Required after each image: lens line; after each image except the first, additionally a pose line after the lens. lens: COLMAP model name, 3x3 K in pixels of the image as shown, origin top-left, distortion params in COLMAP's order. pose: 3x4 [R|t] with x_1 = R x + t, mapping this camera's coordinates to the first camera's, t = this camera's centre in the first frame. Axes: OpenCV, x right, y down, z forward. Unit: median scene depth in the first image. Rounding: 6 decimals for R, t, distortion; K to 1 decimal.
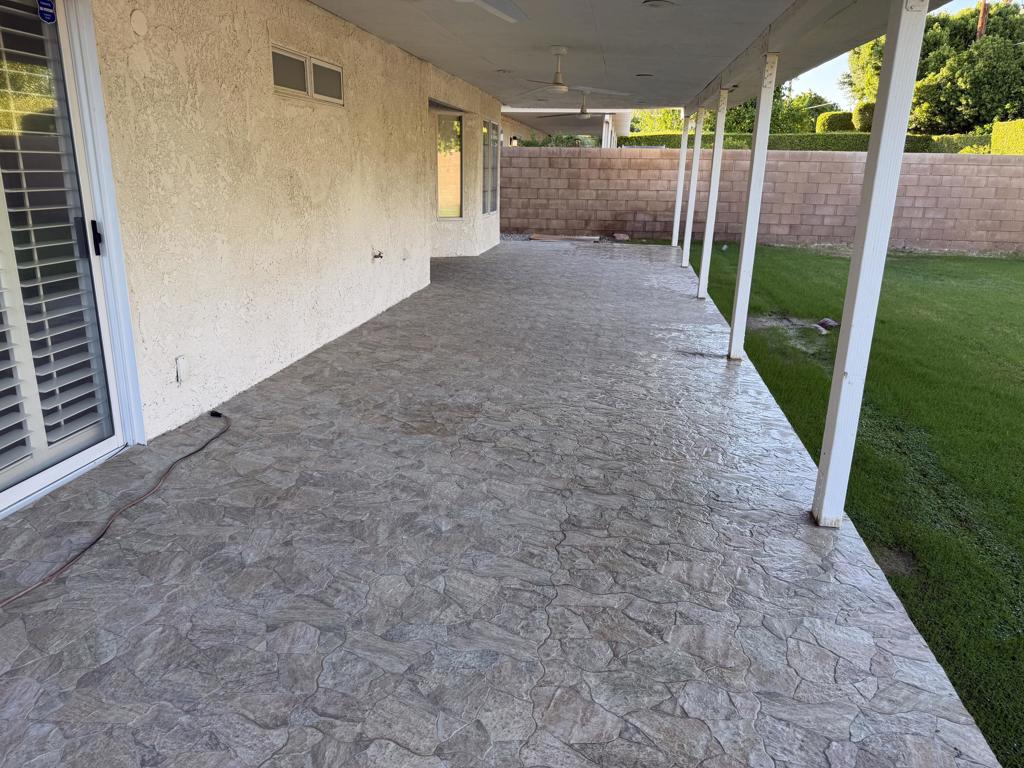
lens RADIAL K [[738.9, 0, 512.0], [0, 738.9, 384.0], [0, 0, 1]] dist [0.006987, 0.000614]
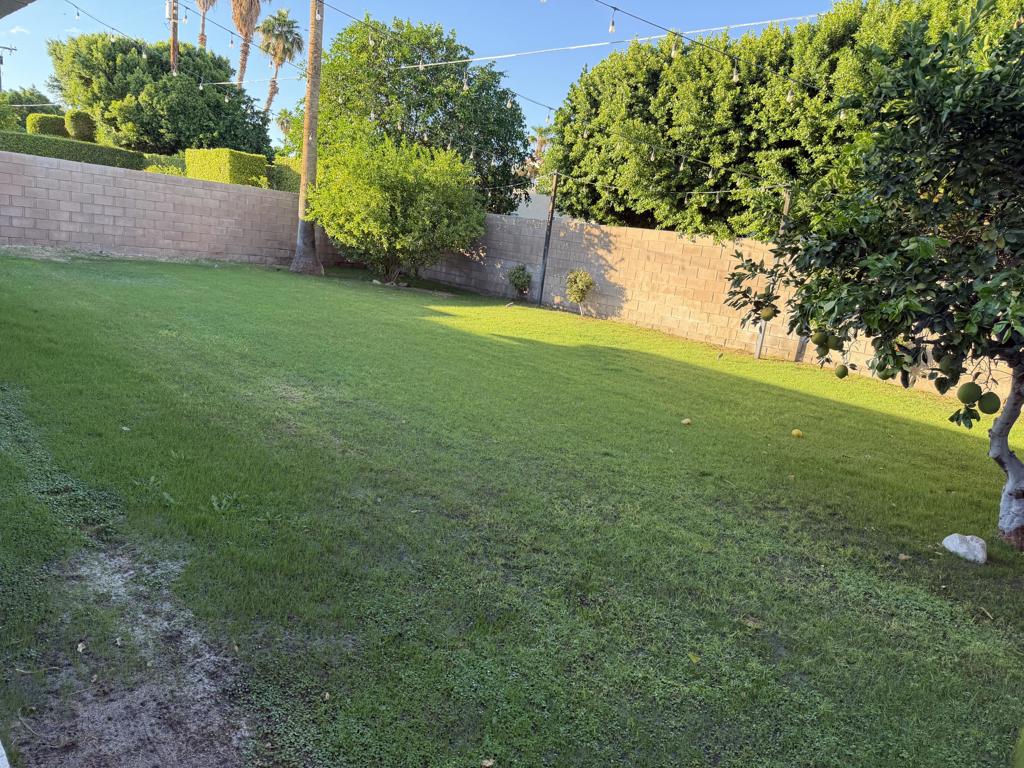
lens RADIAL K [[738.9, 0, 512.0], [0, 738.9, 384.0], [0, 0, 1]] dist [0.006987, 0.000614]
pose [[0.610410, -0.107351, 0.784777, 0.029755], [0.120634, 0.991815, 0.041841, 0.031836], [-0.782845, 0.069131, 0.618364, -0.114921]]
